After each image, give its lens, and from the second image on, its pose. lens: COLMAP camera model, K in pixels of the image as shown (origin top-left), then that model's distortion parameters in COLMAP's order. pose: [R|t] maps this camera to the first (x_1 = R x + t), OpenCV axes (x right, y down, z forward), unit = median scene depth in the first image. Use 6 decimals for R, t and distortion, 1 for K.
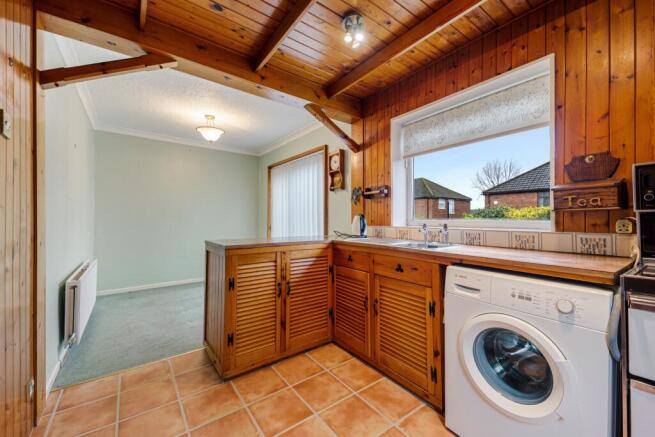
lens RADIAL K [[257.5, 0, 324.2], [0, 257.5, 219.2], [0, 0, 1]] dist [0.037551, -0.002466]
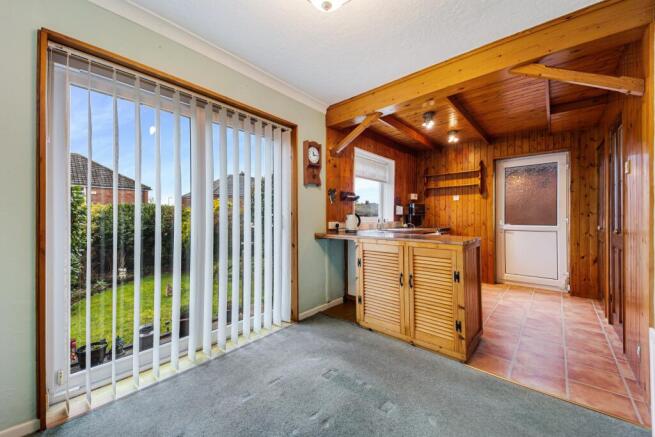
lens RADIAL K [[257.5, 0, 327.9], [0, 257.5, 216.4], [0, 0, 1]] dist [0.037551, -0.002466]
pose [[-0.223612, 0.001769, 0.974677, -1.371076], [-0.000677, 0.999998, -0.001971, -0.002287], [-0.974678, -0.001101, -0.223610, 1.842984]]
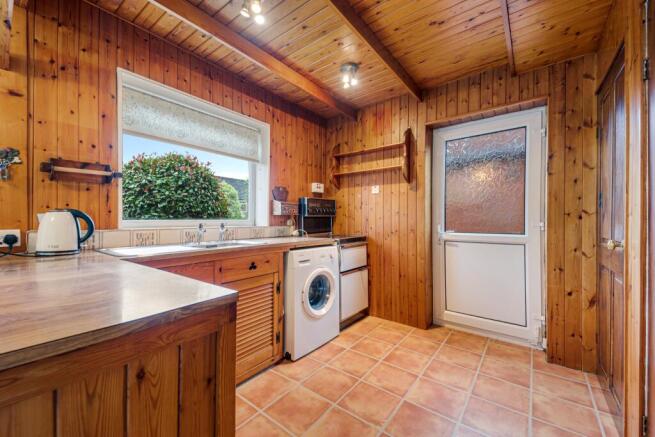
lens RADIAL K [[257.5, 0, 320.3], [0, 257.5, 217.1], [0, 0, 1]] dist [0.037551, -0.002466]
pose [[-0.266101, 0.003993, 0.963937, -0.686754], [-0.006057, 0.999965, -0.005814, -0.003079], [-0.963926, -0.007385, -0.266067, 0.883546]]
